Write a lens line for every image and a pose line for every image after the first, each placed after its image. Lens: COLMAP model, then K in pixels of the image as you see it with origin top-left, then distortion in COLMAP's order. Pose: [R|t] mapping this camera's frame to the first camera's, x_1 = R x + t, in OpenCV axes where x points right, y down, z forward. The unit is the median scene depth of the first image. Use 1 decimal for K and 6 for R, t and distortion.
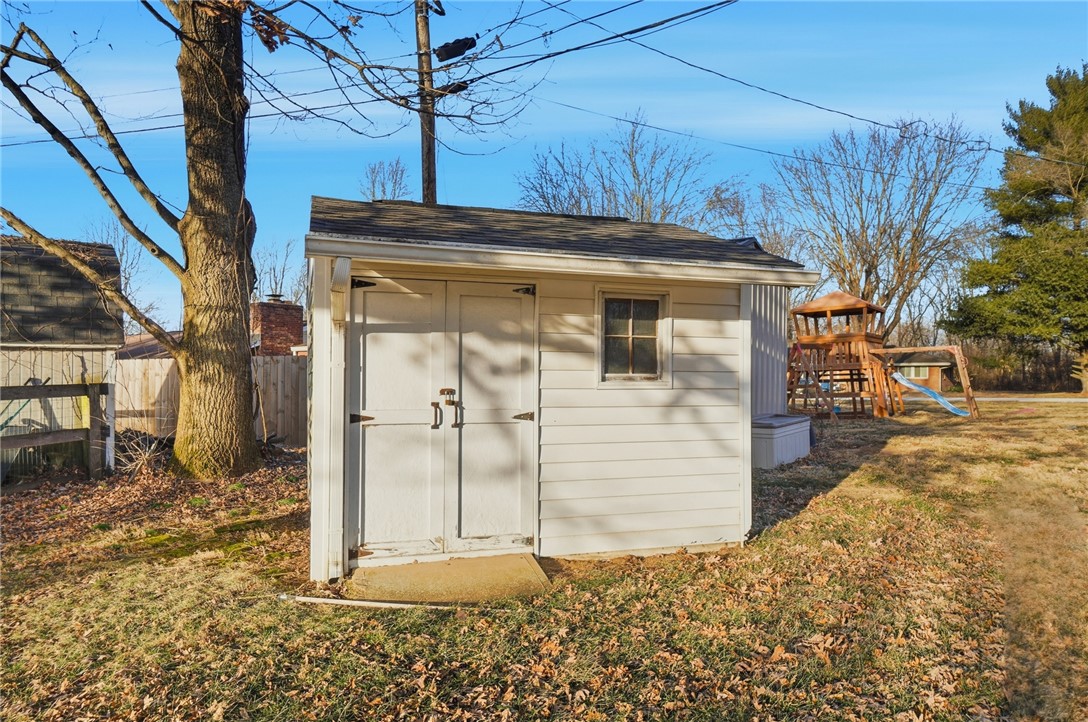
lens RADIAL K [[649.2, 0, 544.0], [0, 649.2, 361.0], [0, 0, 1]] dist [0.002255, 0.001064]
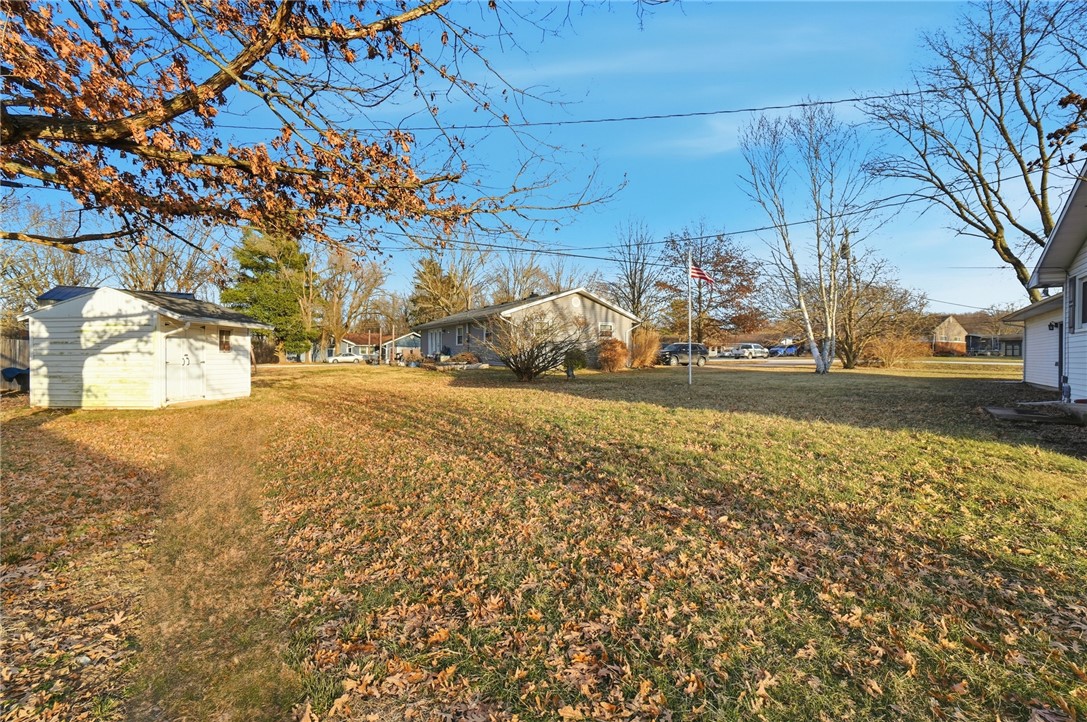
lens RADIAL K [[498.3, 0, 543.5], [0, 498.3, 361.0], [0, 0, 1]] dist [-0.015041, -0.000025]
pose [[0.351449, -0.013748, 0.936106, -1.866016], [-0.016302, 0.999651, 0.020802, -0.007923], [-0.936065, -0.022571, 0.351102, -1.691023]]
